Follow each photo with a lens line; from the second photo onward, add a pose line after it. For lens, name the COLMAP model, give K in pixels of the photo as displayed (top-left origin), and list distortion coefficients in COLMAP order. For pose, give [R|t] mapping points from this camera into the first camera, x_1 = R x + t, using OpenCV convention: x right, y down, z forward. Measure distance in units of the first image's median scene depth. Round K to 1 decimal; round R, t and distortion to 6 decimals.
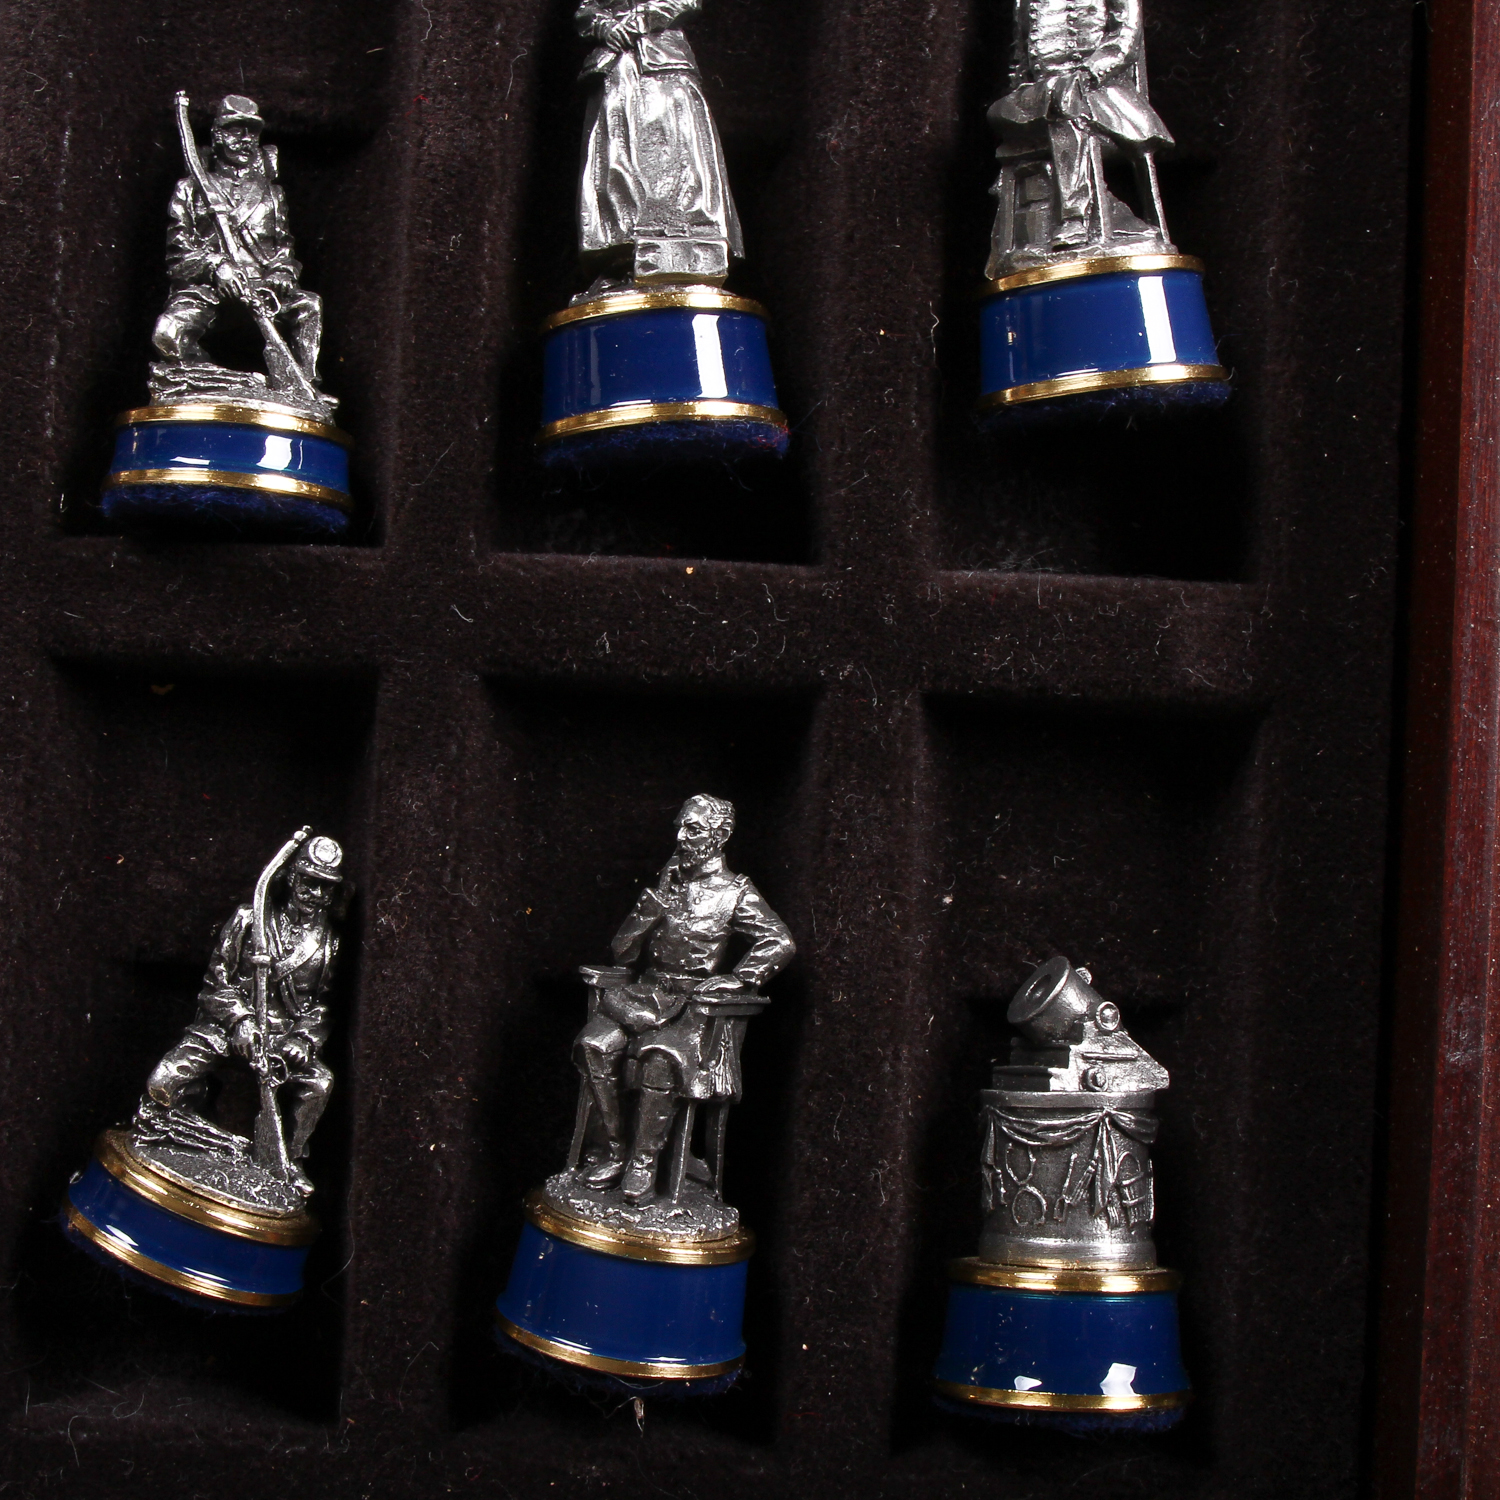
lens RADIAL K [[2499.9, 0, 752.3], [0, 2499.9, 760.7], [0, 0, 1]] dist [-0.082712, 0.000000]
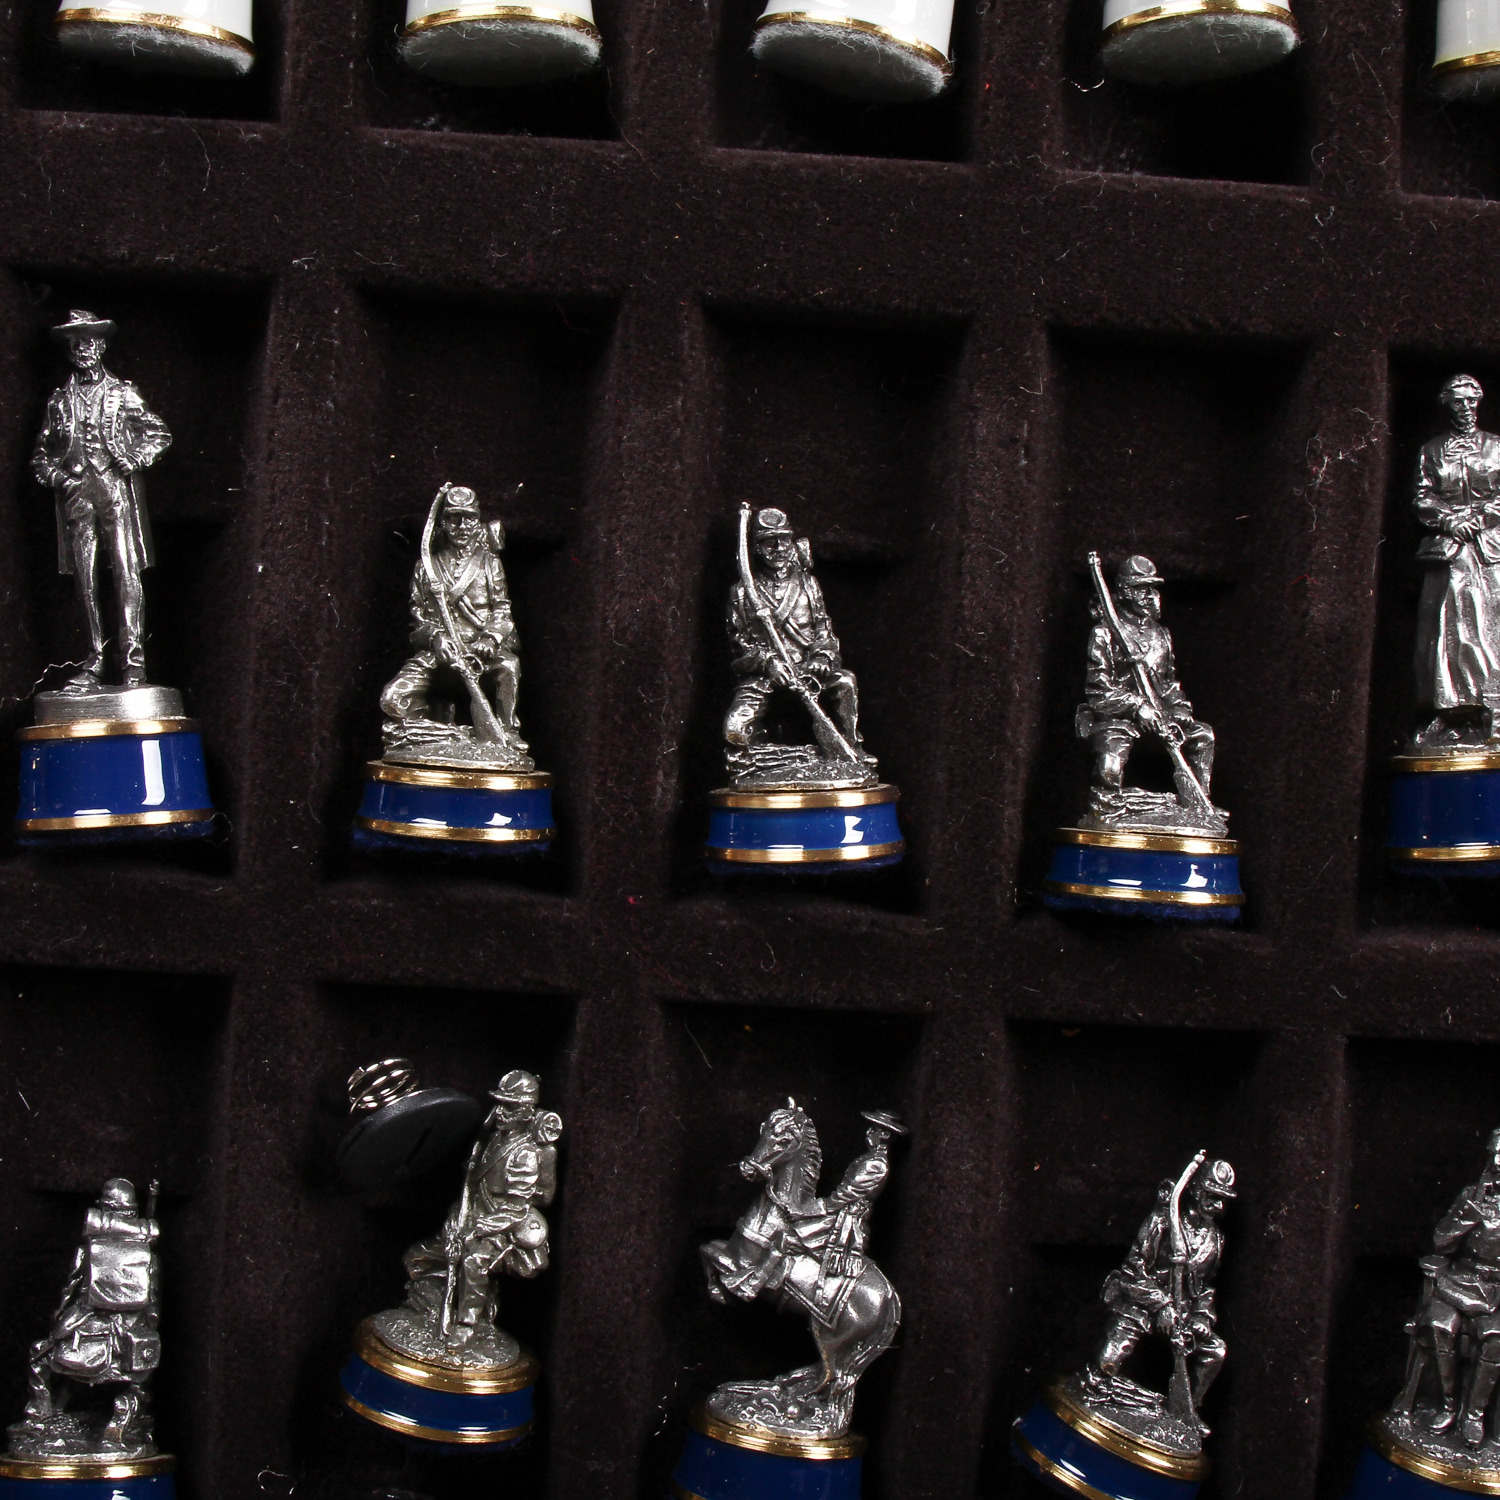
lens RADIAL K [[2499.9, 0, 751.7], [0, 2499.9, 740.9], [0, 0, 1]] dist [-0.082712, 0.000000]
pose [[0.998920, 0.010969, 0.045153, -0.473601], [-0.013989, 0.997648, 0.067107, -0.267380], [-0.044310, -0.067666, 0.996724, -0.247754]]
